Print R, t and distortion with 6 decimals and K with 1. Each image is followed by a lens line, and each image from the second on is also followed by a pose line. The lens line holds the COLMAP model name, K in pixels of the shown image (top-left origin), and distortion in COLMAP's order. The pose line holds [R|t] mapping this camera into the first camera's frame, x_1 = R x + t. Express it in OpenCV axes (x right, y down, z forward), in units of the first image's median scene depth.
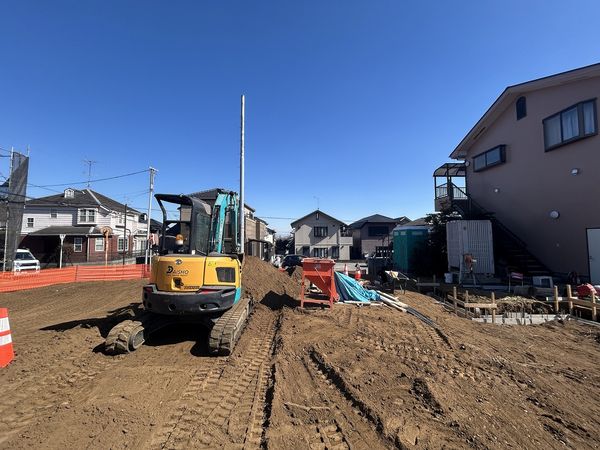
lens RADIAL K [[241.2, 0, 301.8], [0, 241.2, 228.3], [0, 0, 1]] dist [0.001027, 0.000734]
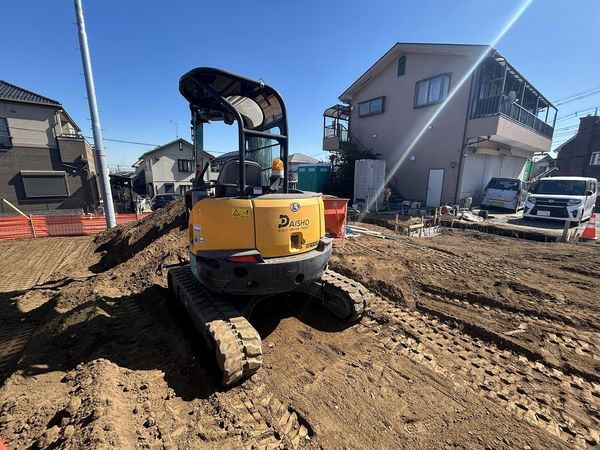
lens RADIAL K [[241.2, 0, 297.8], [0, 241.2, 223.2], [0, 0, 1]] dist [0.001027, 0.000734]
pose [[0.815023, -0.103225, 0.570160, -0.206442], [-0.035055, 0.973417, 0.226342, 0.010527], [-0.578367, -0.204461, 0.789739, 0.125613]]
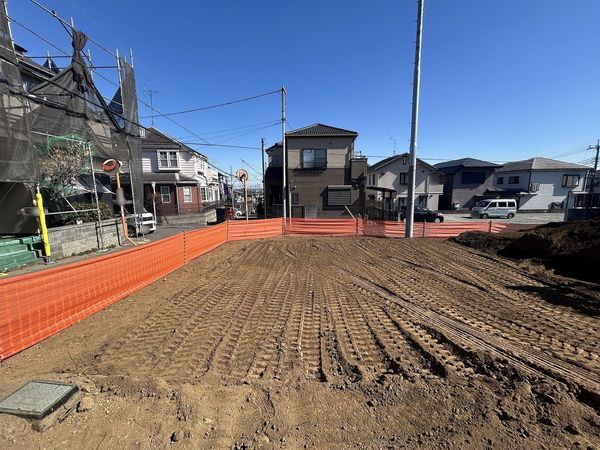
lens RADIAL K [[241.2, 0, 297.5], [0, 241.2, 224.1], [0, 0, 1]] dist [0.001027, 0.000734]
pose [[0.999804, -0.003974, -0.019419, -0.579443], [0.007498, 0.982724, 0.184926, 0.021337], [0.018348, -0.185035, 0.982561, 0.207932]]
